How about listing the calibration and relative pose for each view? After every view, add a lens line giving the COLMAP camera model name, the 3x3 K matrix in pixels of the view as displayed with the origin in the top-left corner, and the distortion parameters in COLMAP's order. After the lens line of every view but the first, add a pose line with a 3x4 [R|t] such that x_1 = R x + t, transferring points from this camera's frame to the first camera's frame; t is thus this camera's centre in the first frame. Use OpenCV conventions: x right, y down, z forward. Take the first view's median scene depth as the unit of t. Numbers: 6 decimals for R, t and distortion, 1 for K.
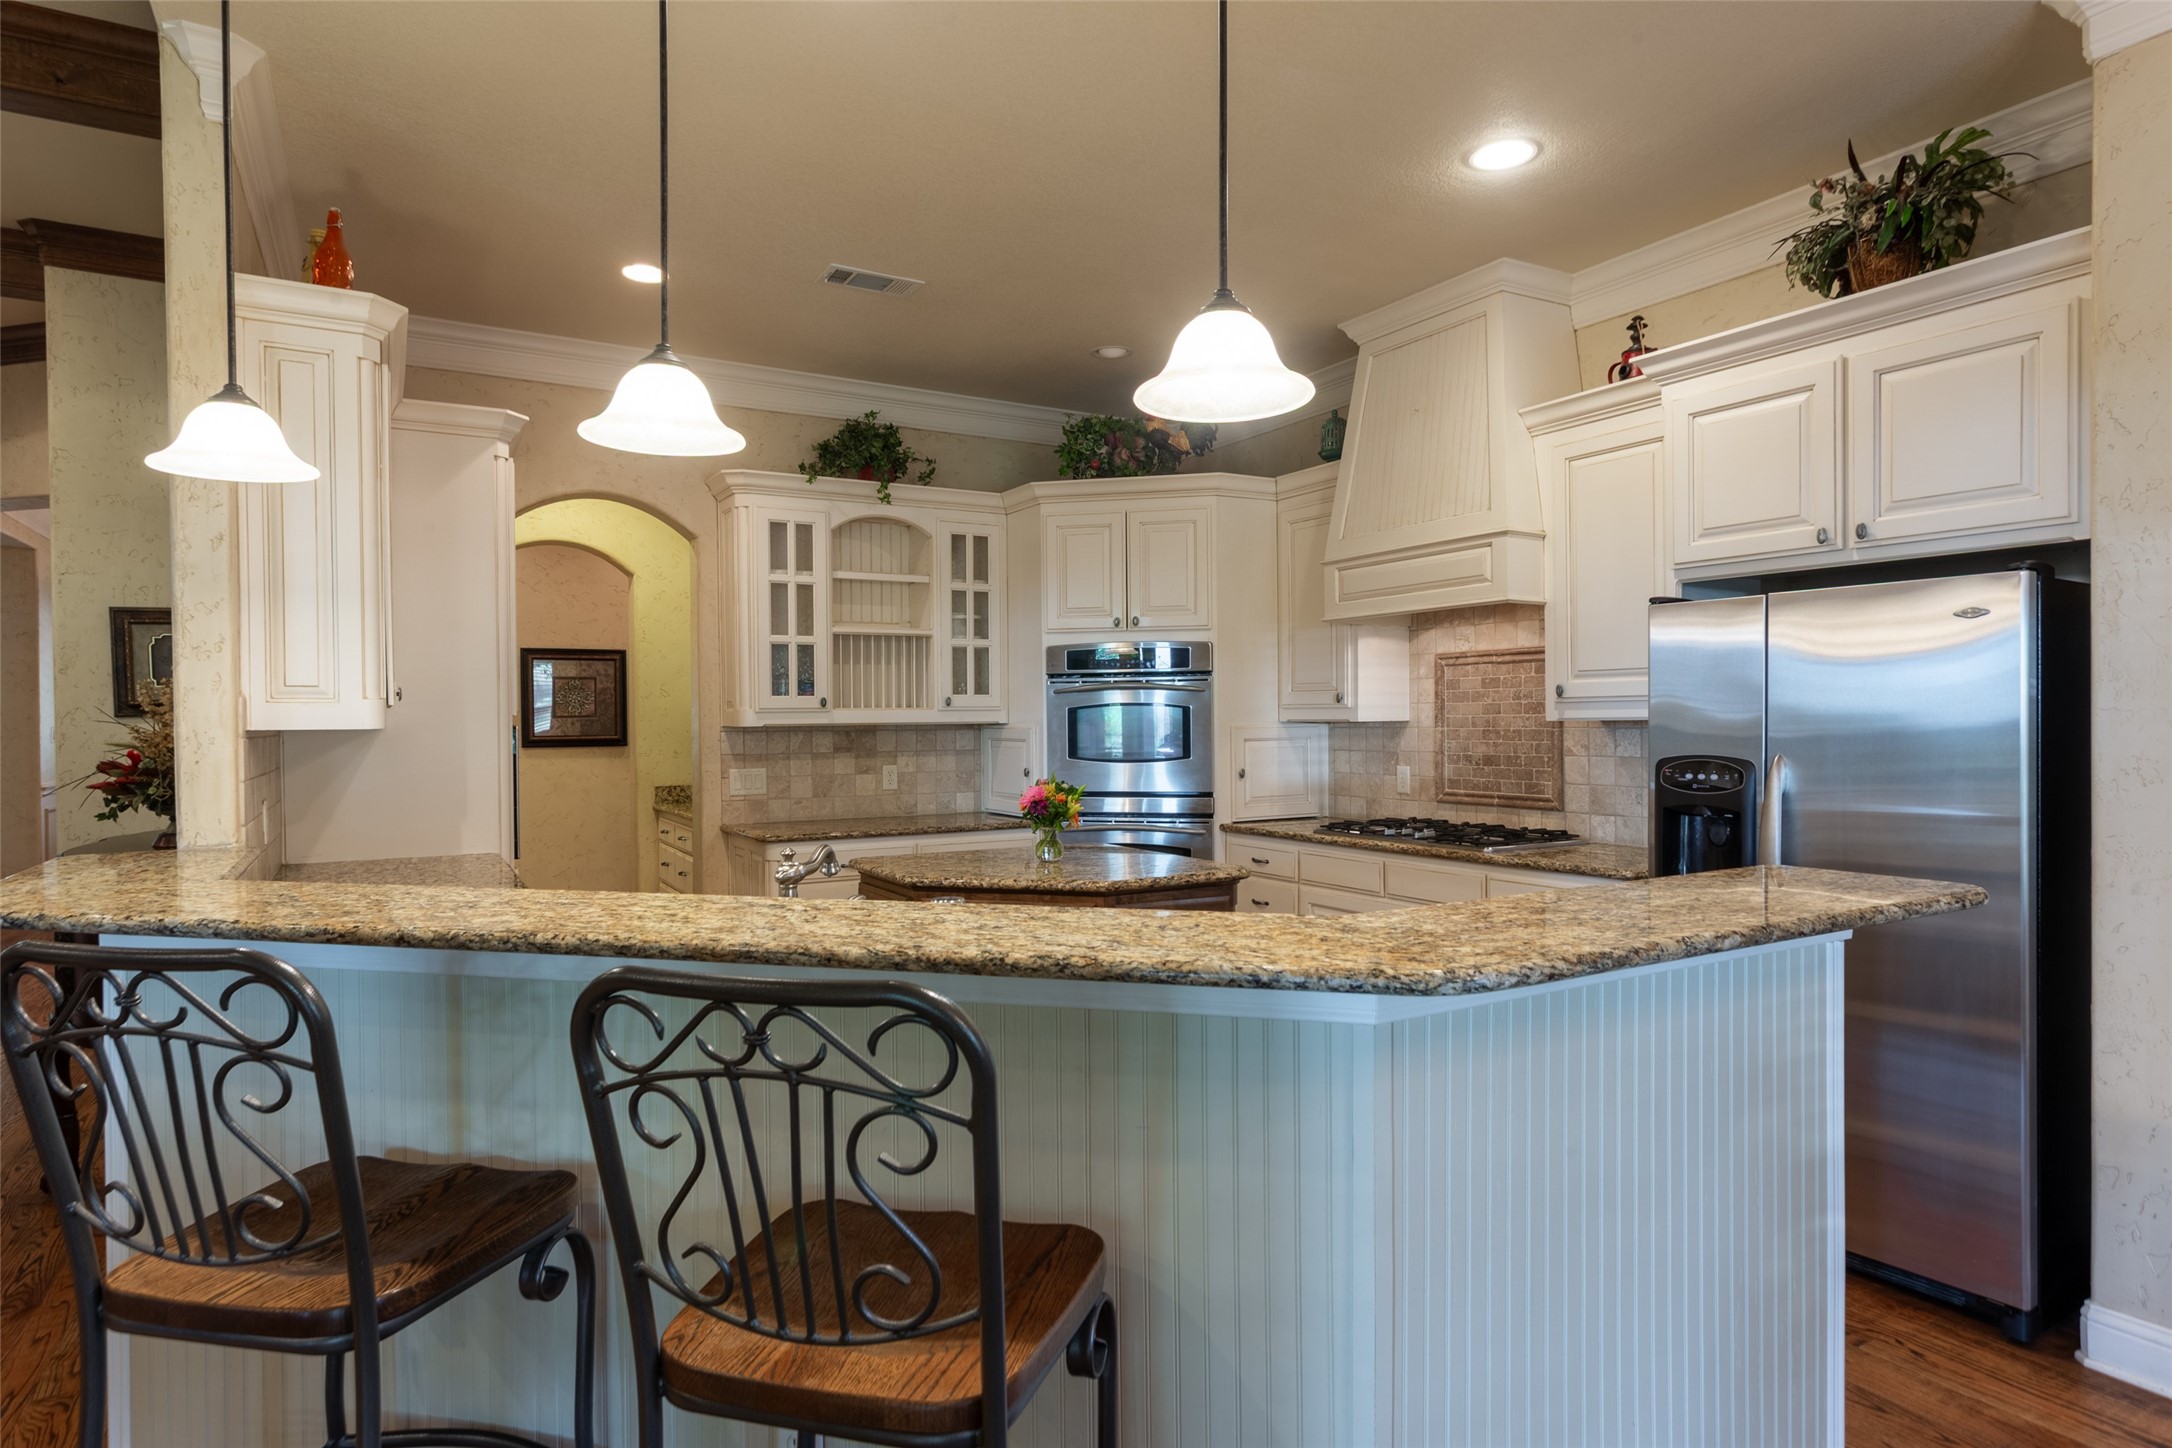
lens RADIAL K [[1200.0, 0, 1077.2], [0, 1200.0, 726.9], [0, 0, 1]] dist [0.000872, 0.002349]
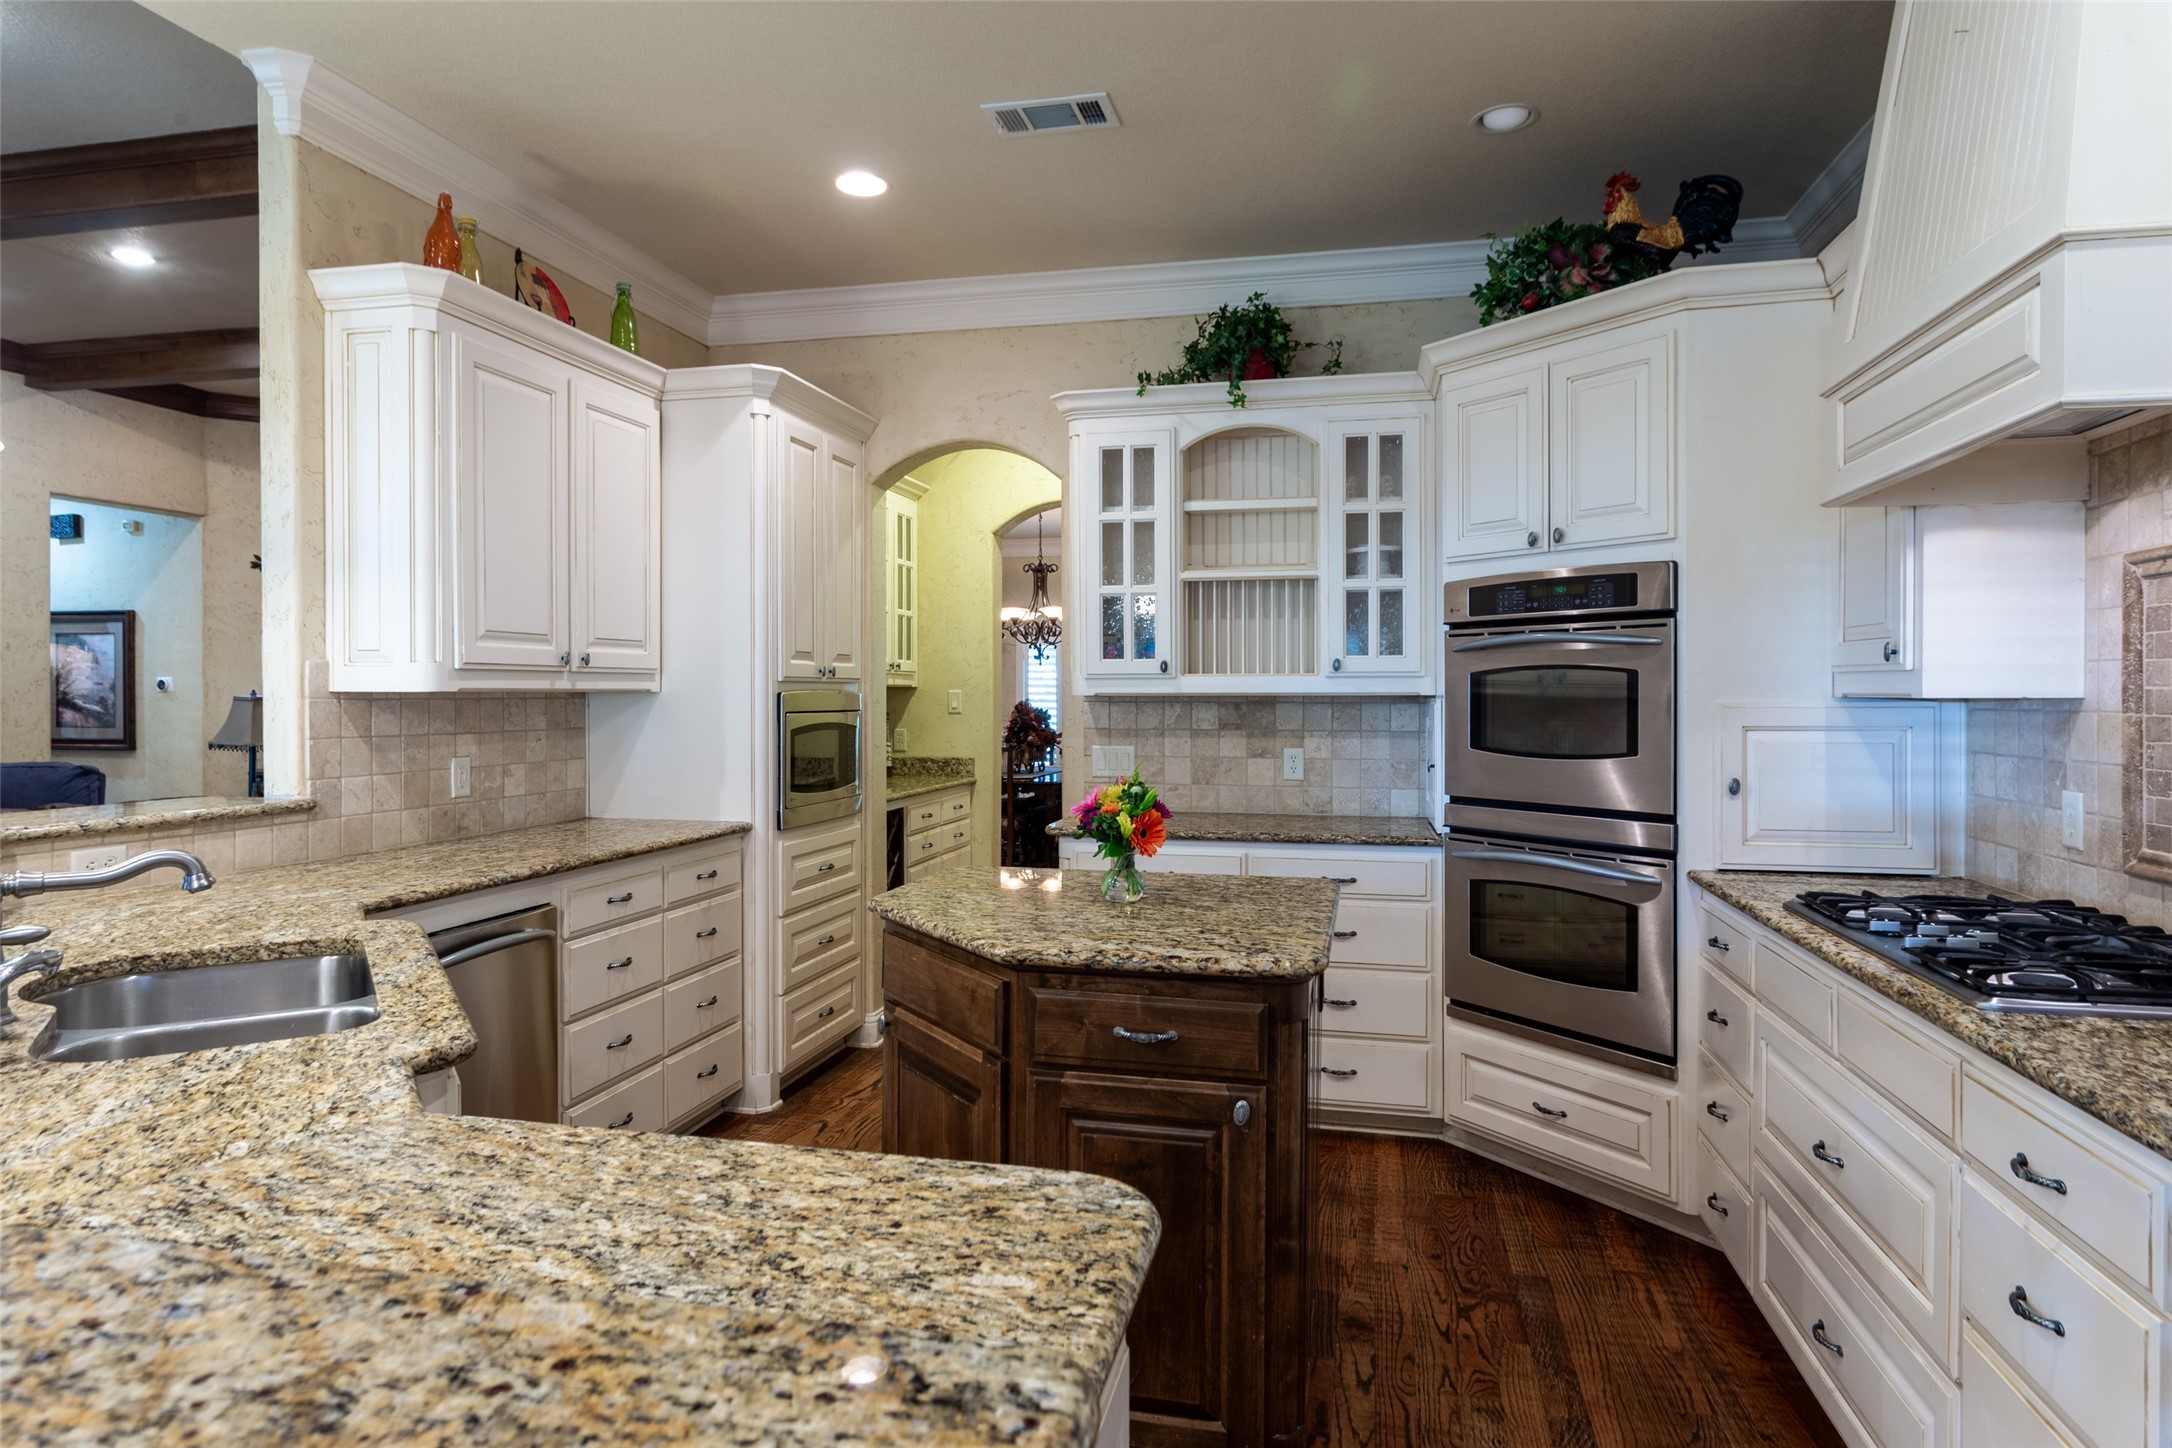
lens RADIAL K [[1228.5, 0, 1086.0], [0, 1228.5, 698.4], [0, 0, 1]] dist [-0.001365, 0.000141]
pose [[0.732866, 0.011818, -0.680271, 0.299874], [-0.011711, 0.999920, 0.004754, -0.002362], [0.680273, 0.004483, 0.732945, 0.348975]]
